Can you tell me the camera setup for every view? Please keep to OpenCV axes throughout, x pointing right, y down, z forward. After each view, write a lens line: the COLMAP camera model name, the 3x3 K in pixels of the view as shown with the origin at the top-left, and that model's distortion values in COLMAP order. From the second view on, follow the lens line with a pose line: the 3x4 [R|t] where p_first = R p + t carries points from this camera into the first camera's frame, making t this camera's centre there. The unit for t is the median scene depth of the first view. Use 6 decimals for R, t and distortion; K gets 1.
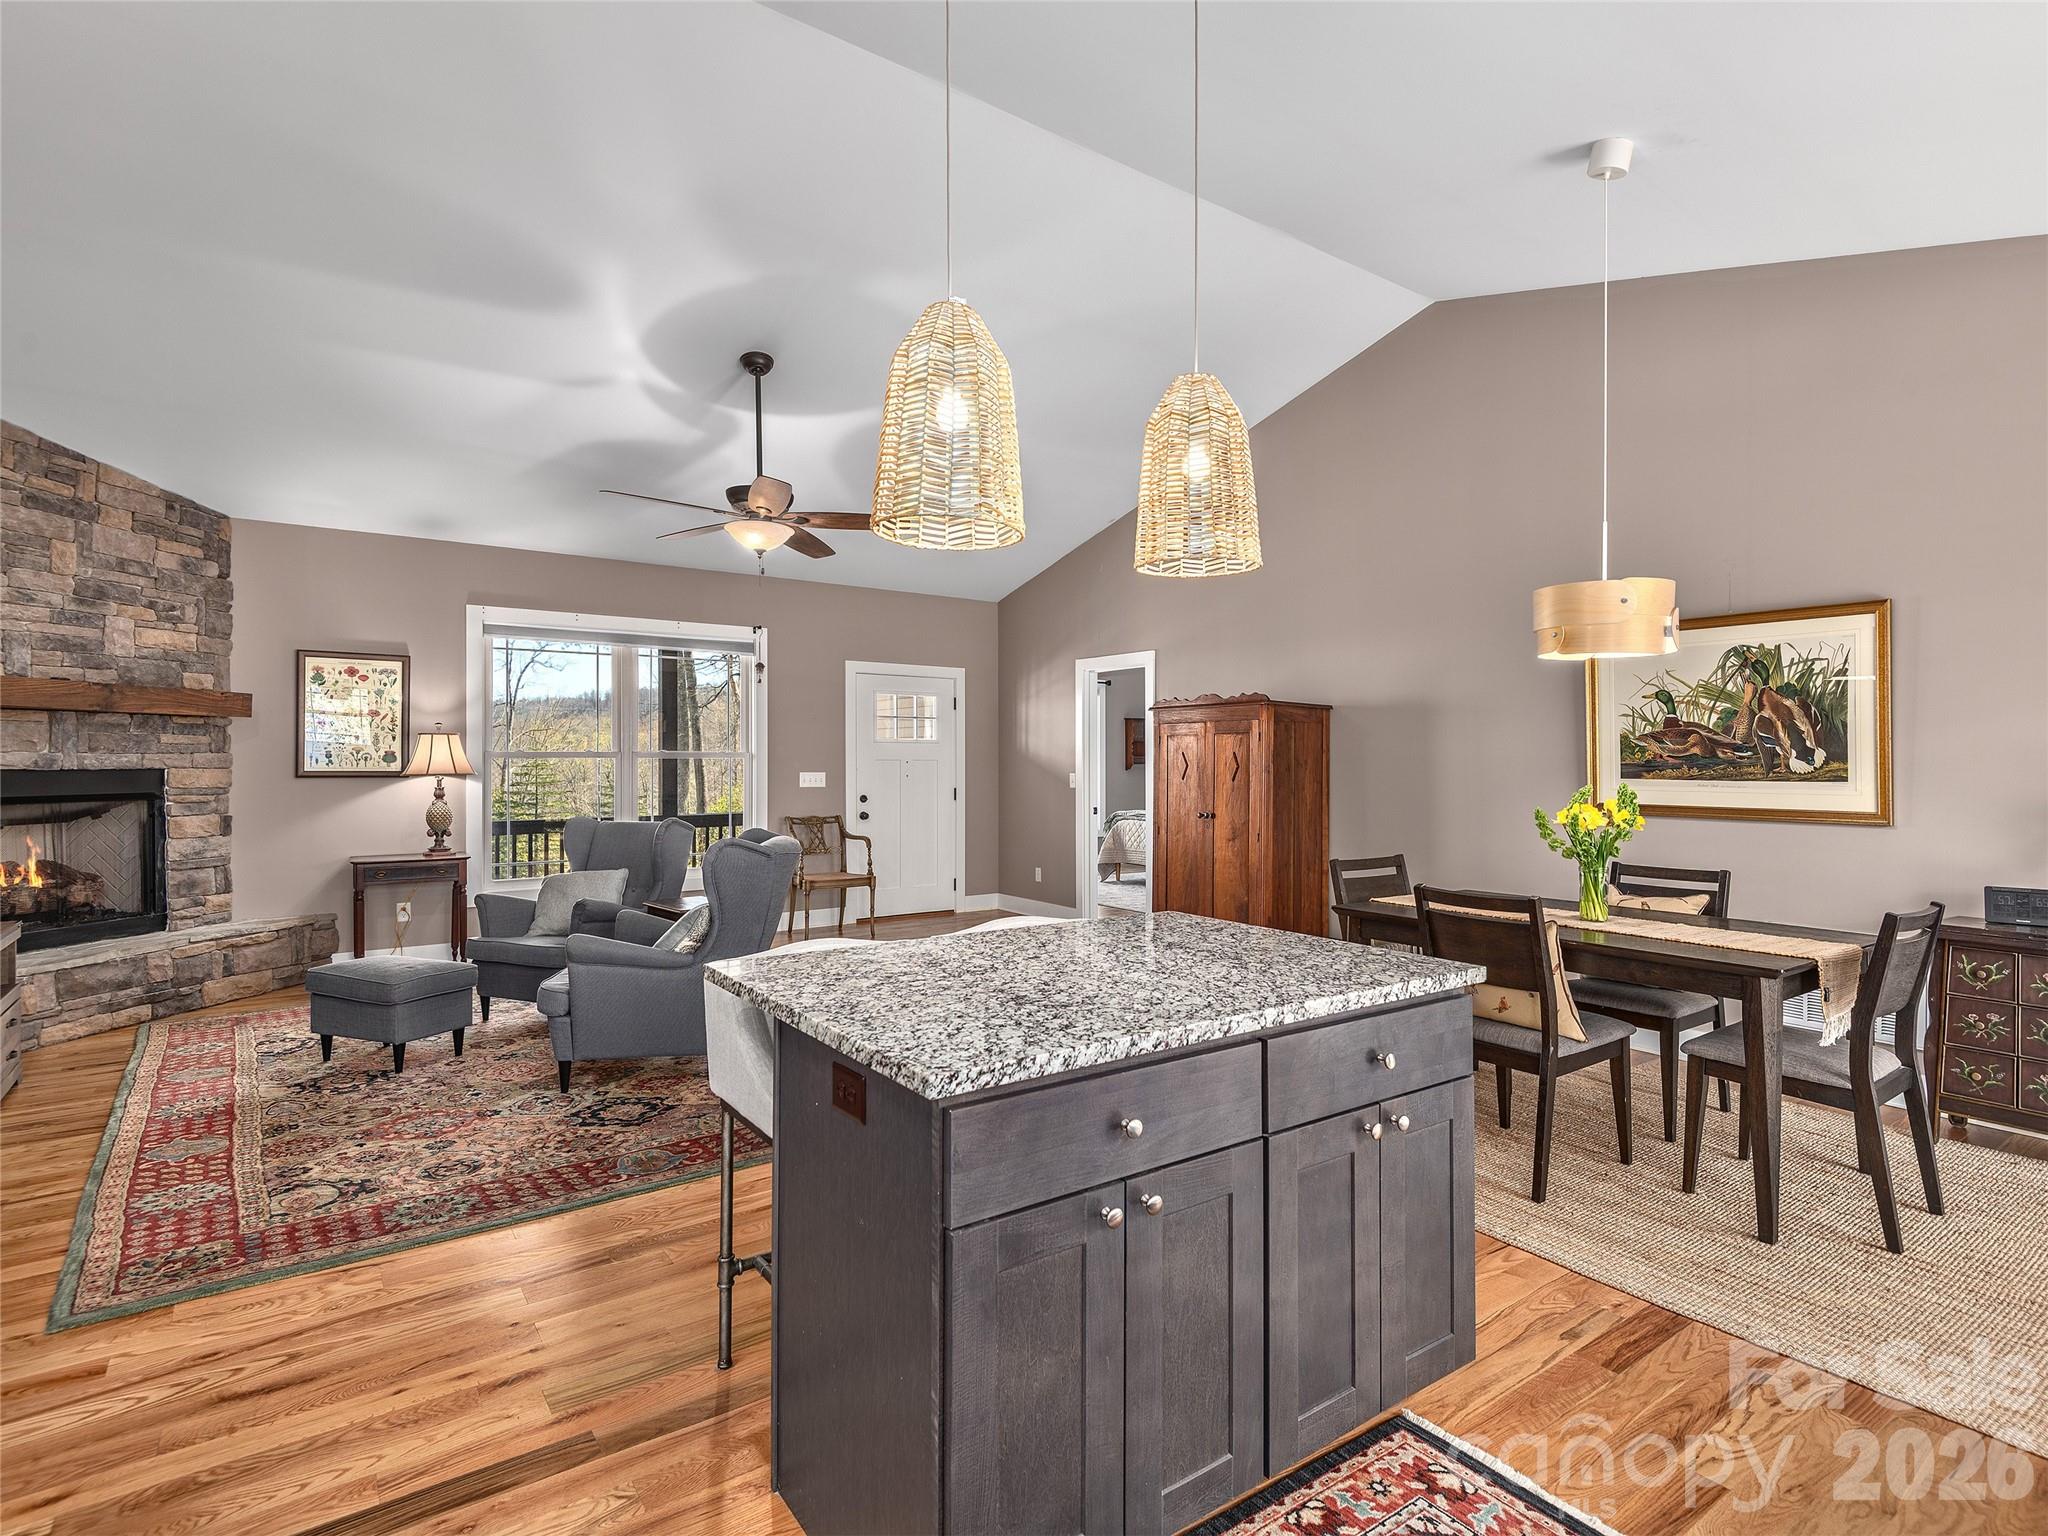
lens RADIAL K [[1074.8, 0, 1011.4], [0, 1074.8, 749.5], [0, 0, 1]] dist [0.026868, -0.010910]
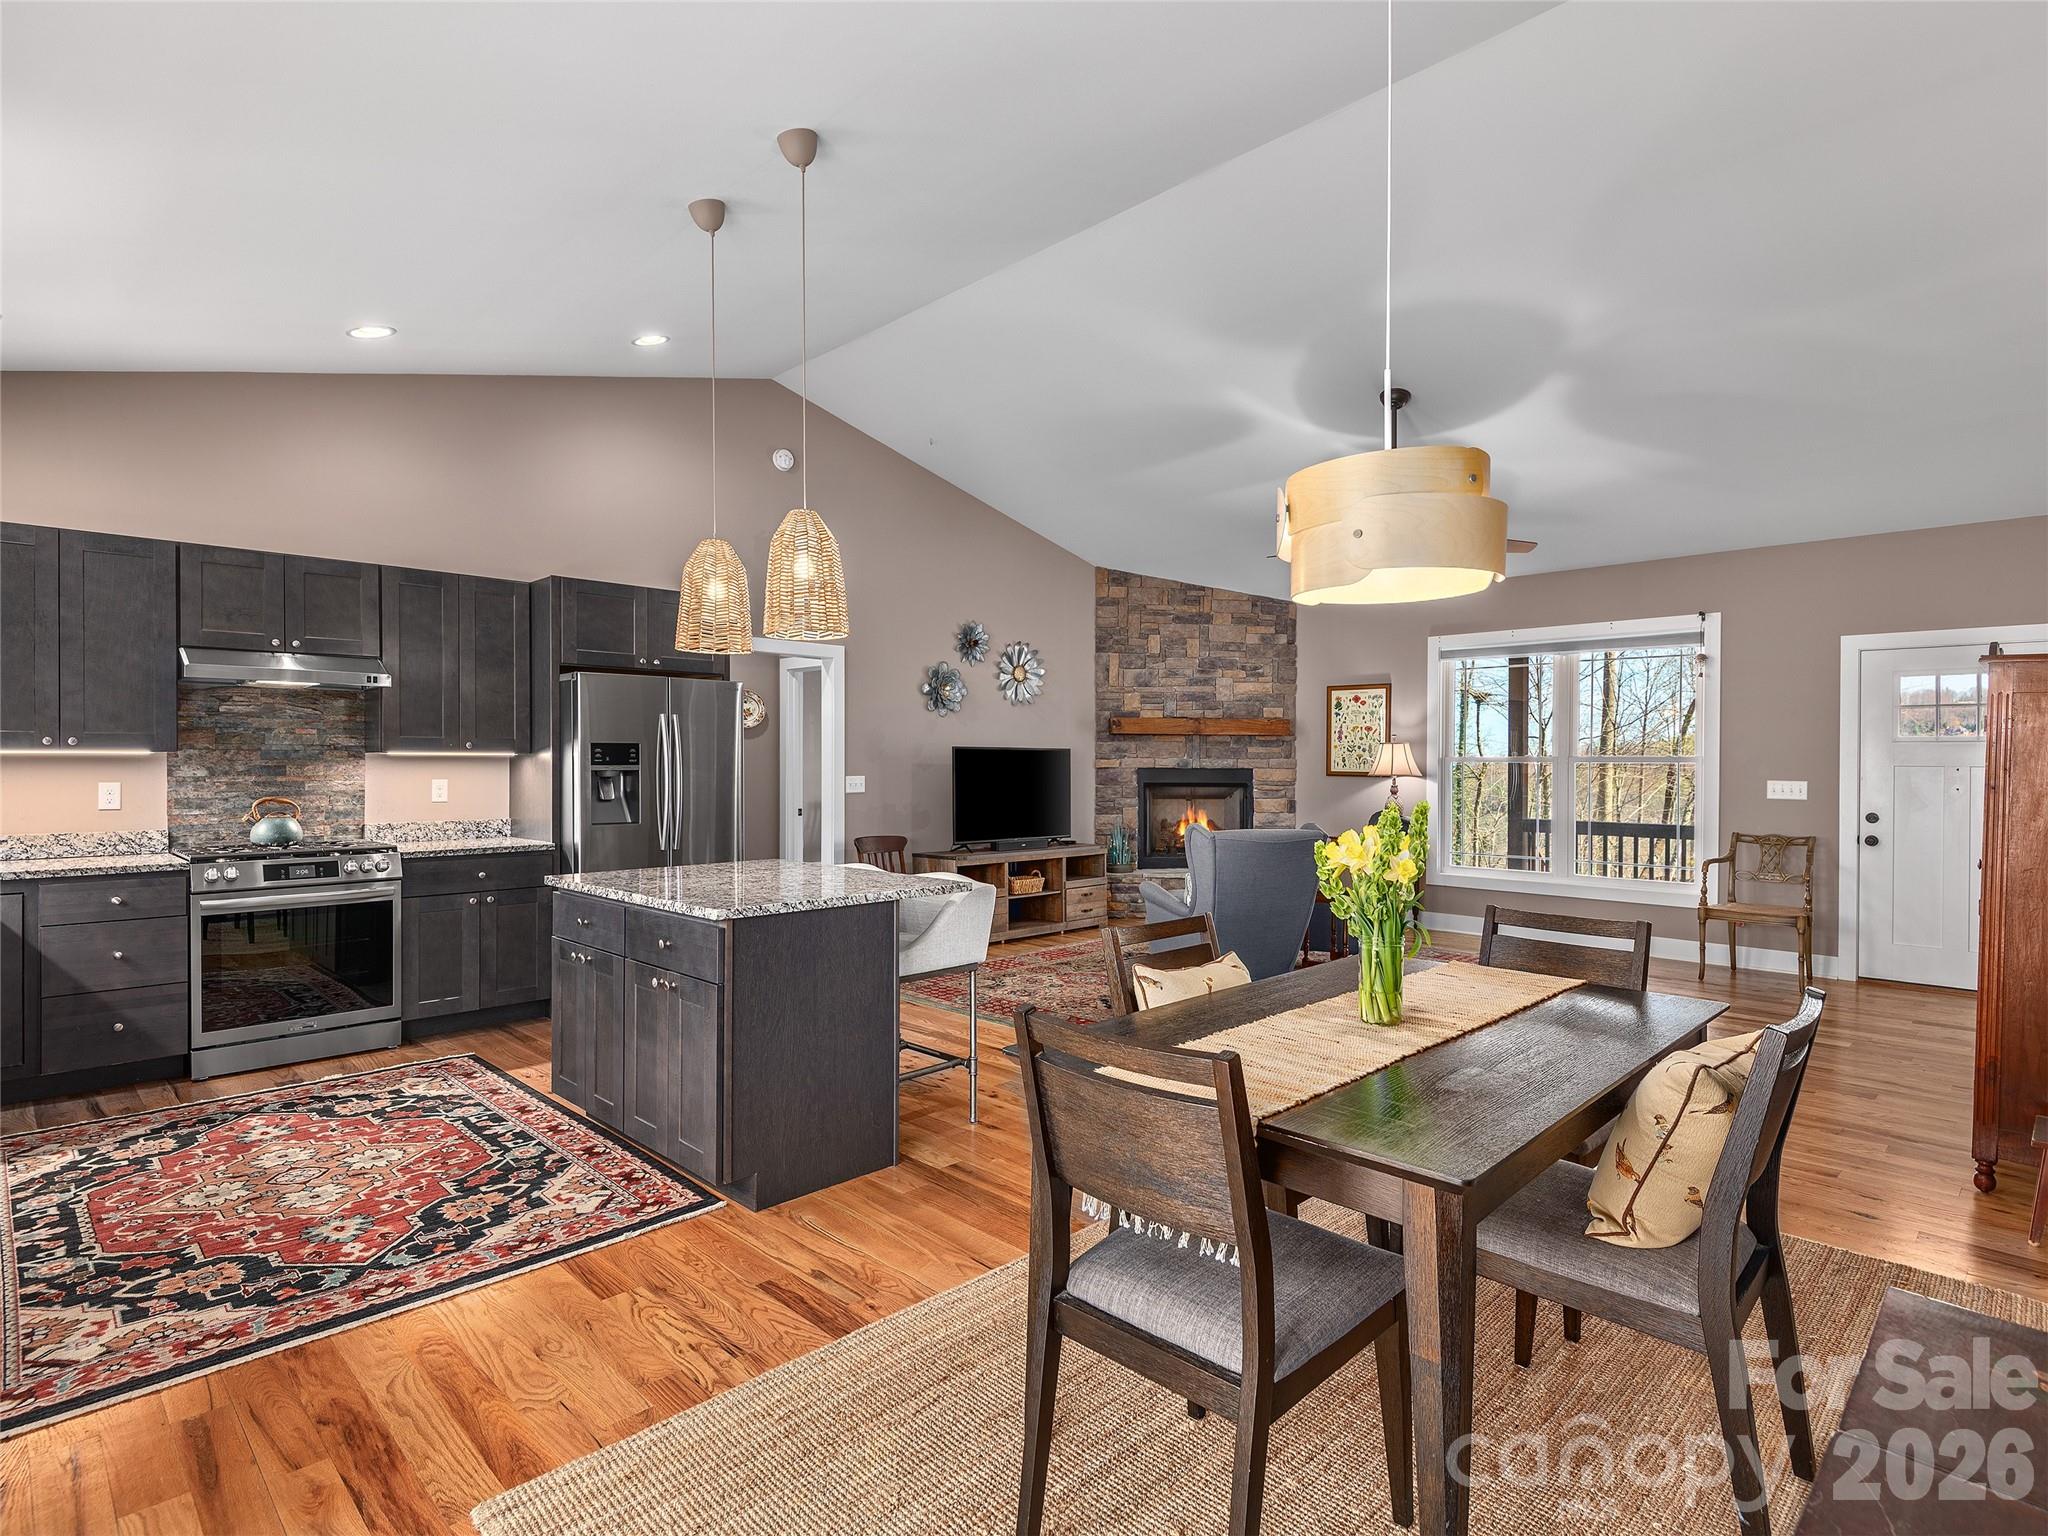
lens RADIAL K [[1074.8, 0, 1089.8], [0, 1074.8, 762.7], [0, 0, 1]] dist [0.026868, -0.010910]
pose [[0.174271, -0.000073, -0.984698, 0.654206], [0.003300, 0.999994, 0.000510, 0.006465], [0.984692, -0.003338, 0.174270, 0.428770]]
